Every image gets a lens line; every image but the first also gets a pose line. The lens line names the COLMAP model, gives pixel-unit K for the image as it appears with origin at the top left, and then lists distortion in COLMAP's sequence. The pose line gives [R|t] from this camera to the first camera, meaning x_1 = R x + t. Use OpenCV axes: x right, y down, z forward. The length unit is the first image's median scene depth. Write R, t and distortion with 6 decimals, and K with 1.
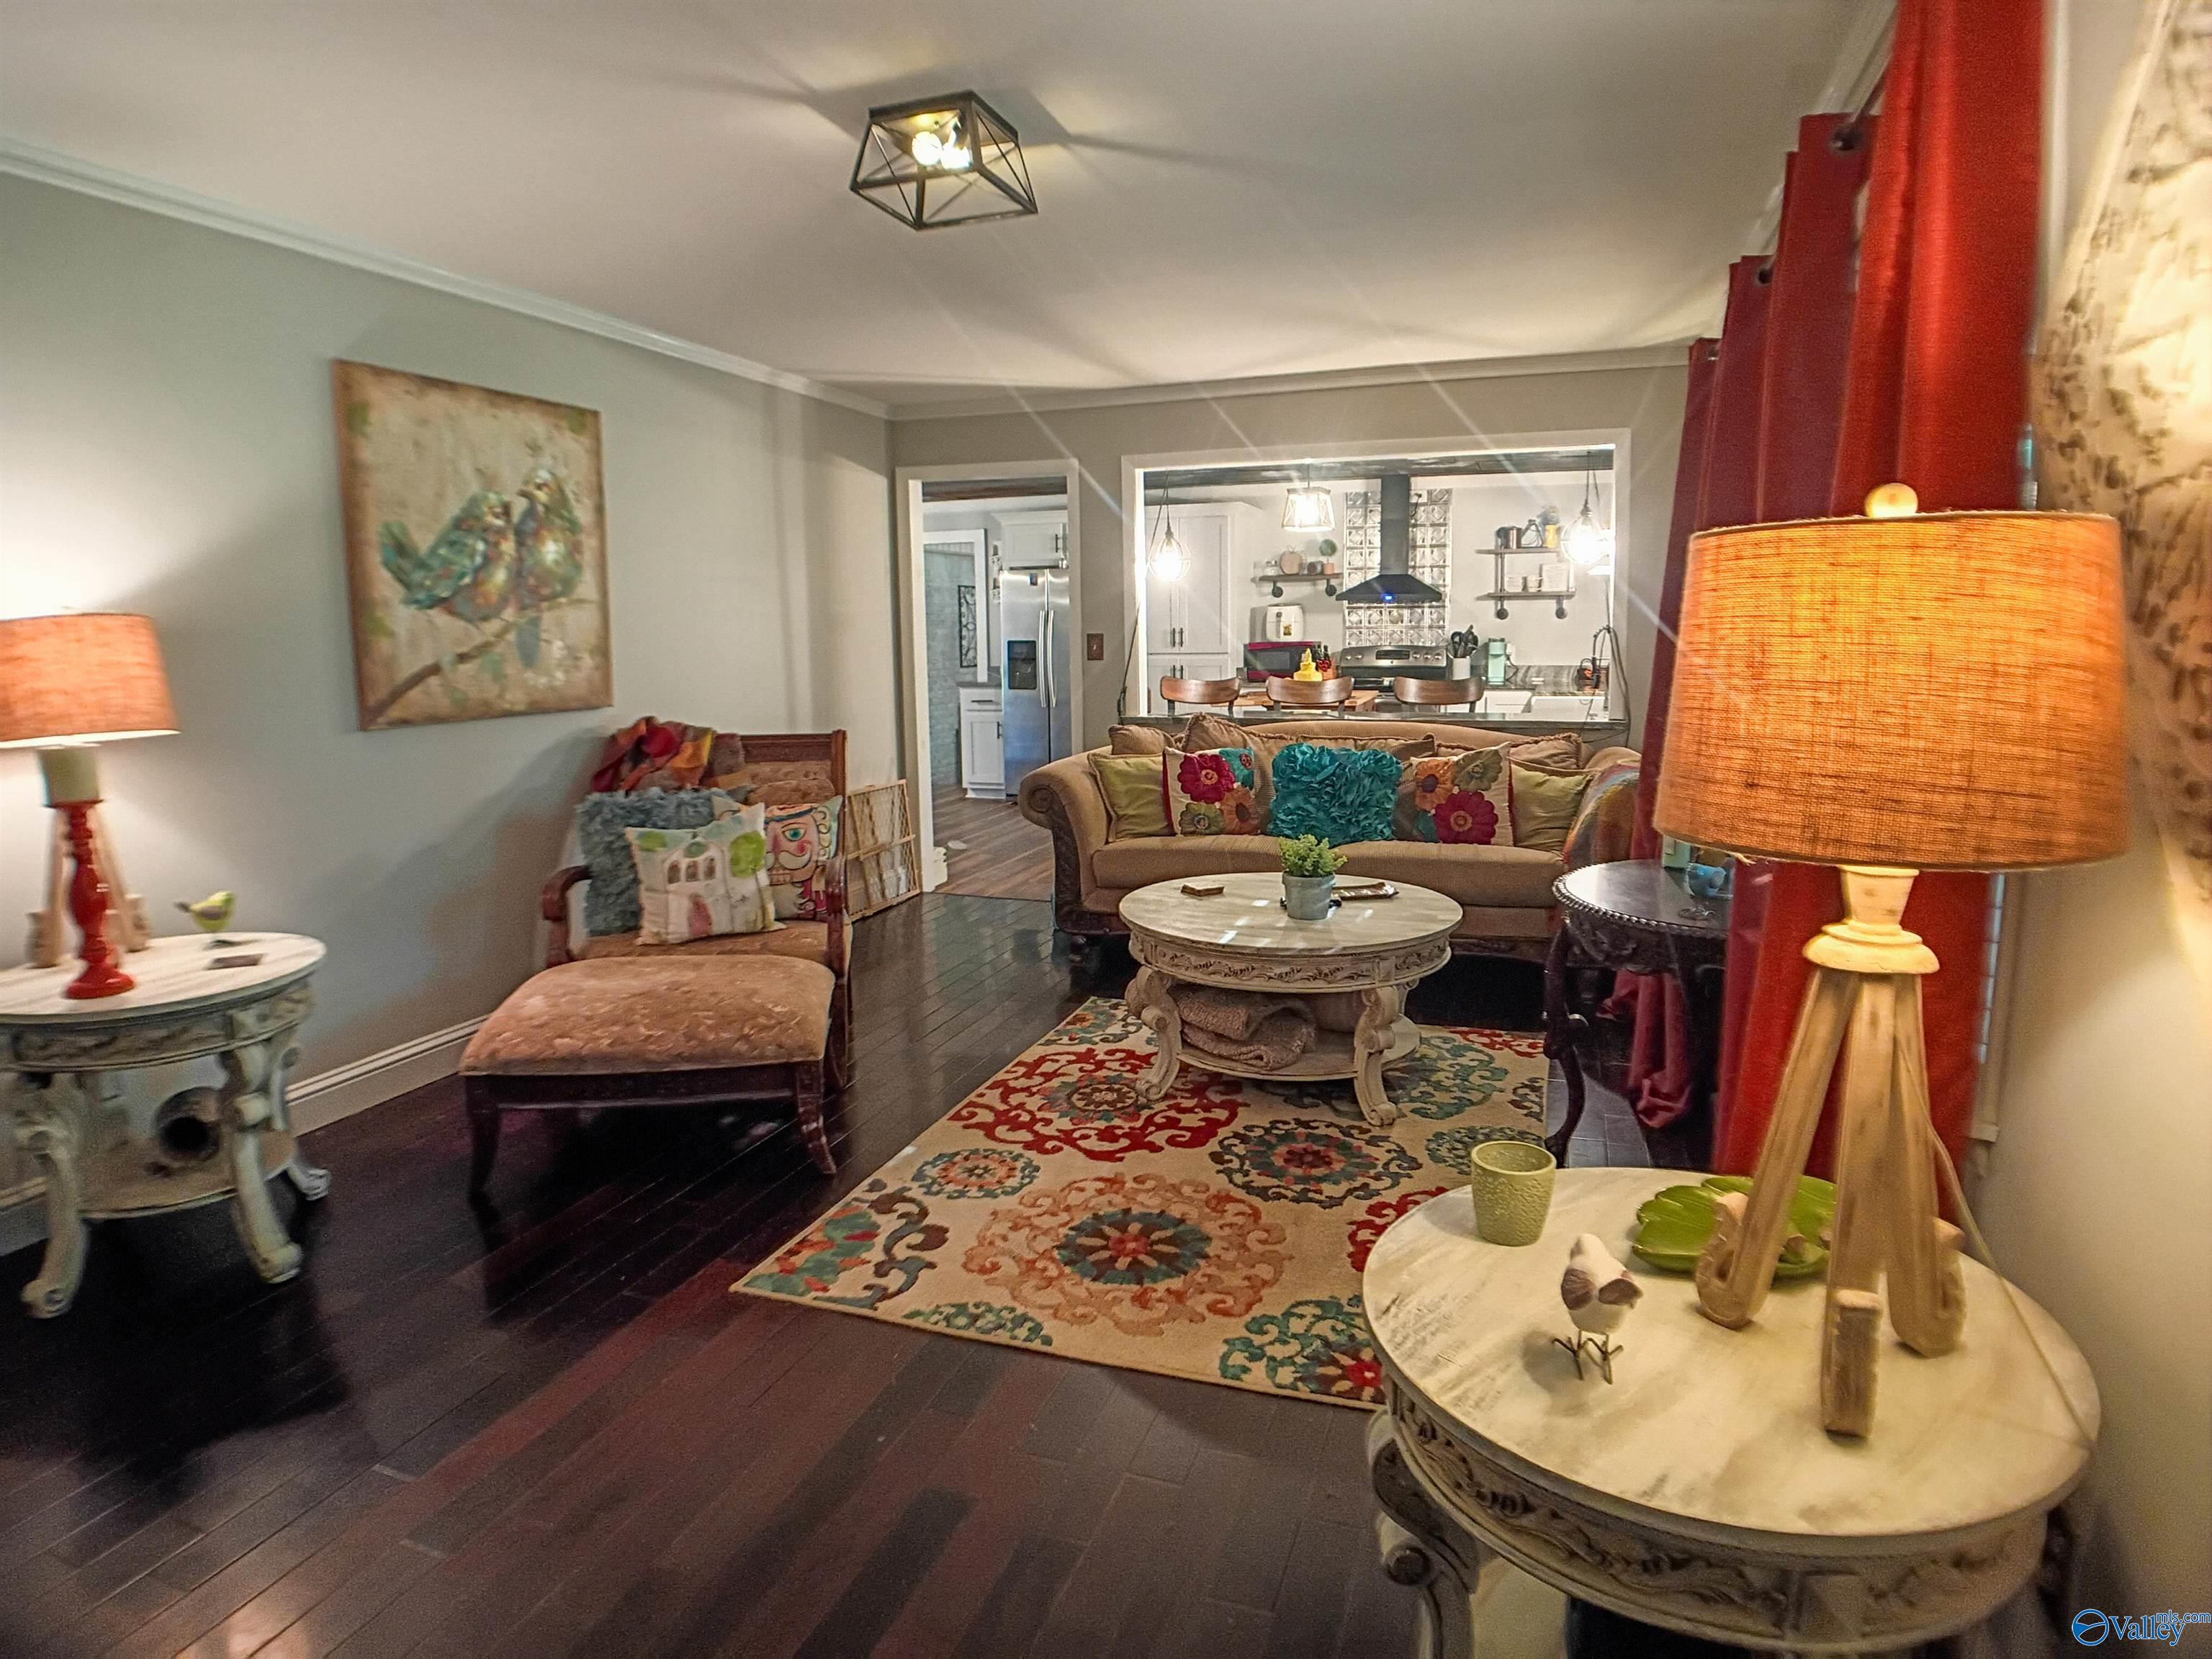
lens RADIAL K [[1264.7, 0, 1091.2], [0, 1264.7, 818.6], [0, 0, 1]] dist [-0.100768, 0.026148]
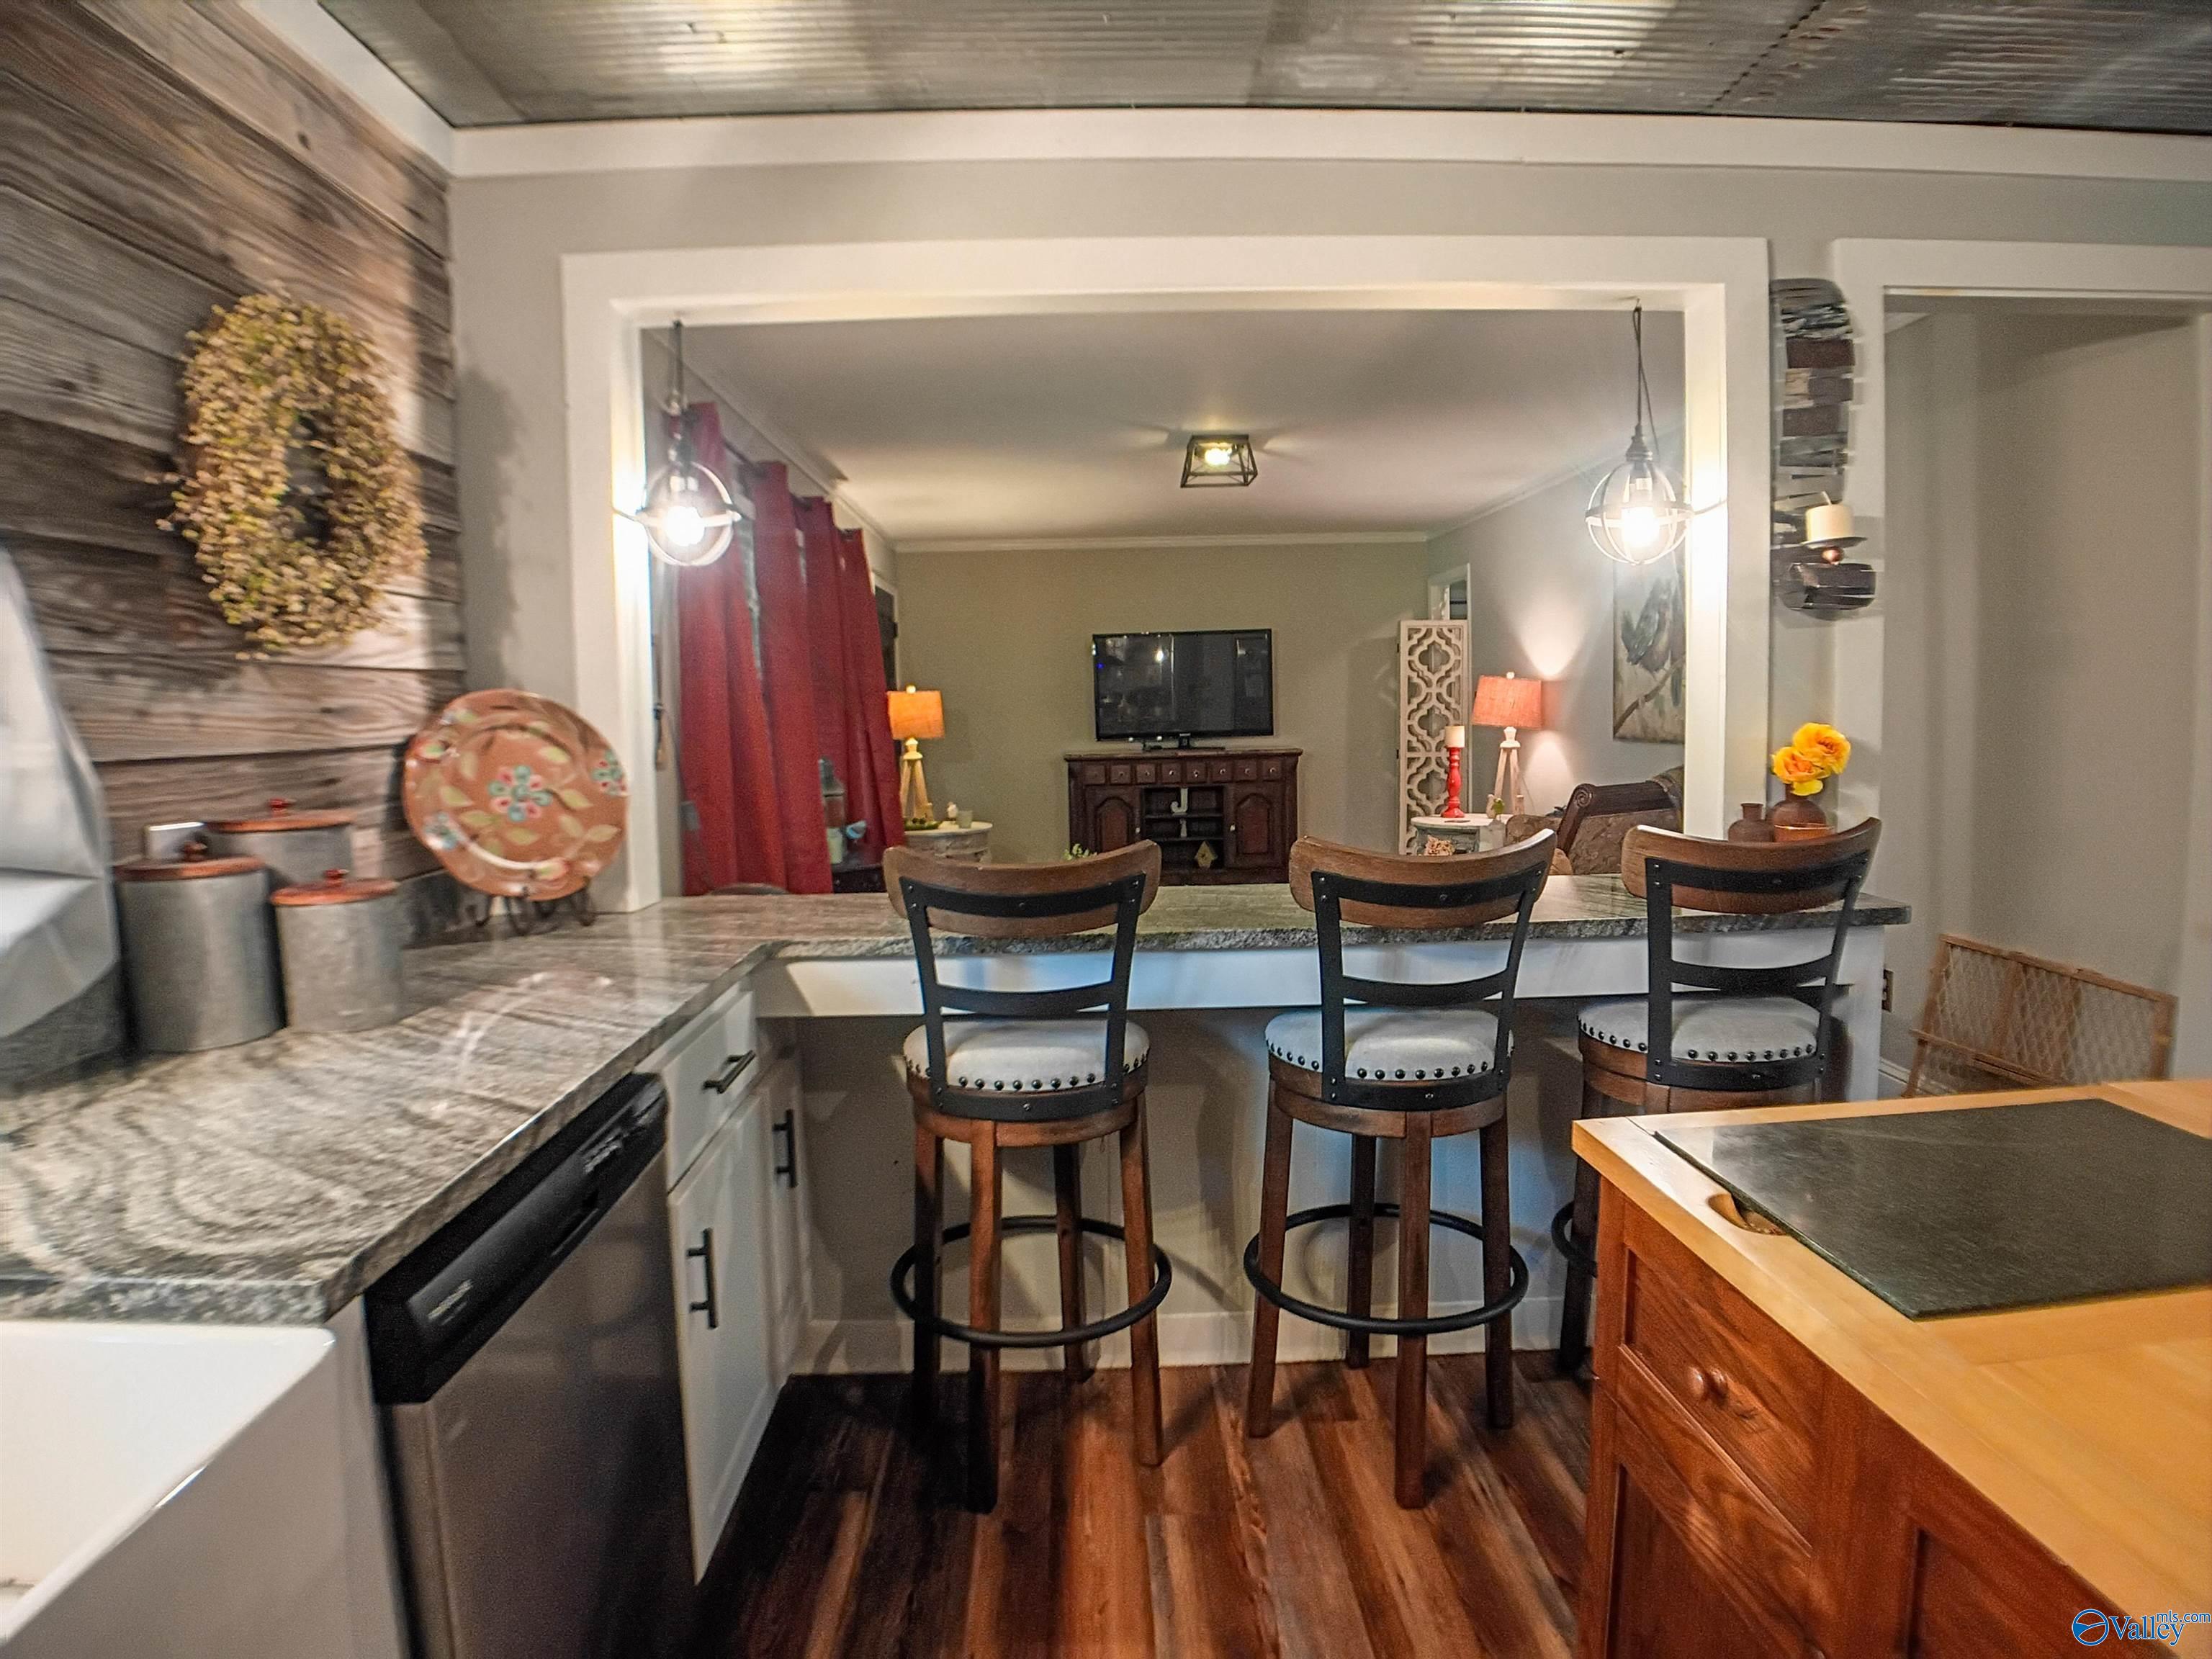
lens RADIAL K [[1264.7, 0, 1091.2], [0, 1264.7, 818.6], [0, 0, 1]] dist [-0.100768, 0.026148]
pose [[-0.931400, 0.068627, -0.357468, 0.659341], [-0.015344, 0.973790, 0.226930, -0.336969], [0.363673, 0.216848, -0.905936, 2.278955]]
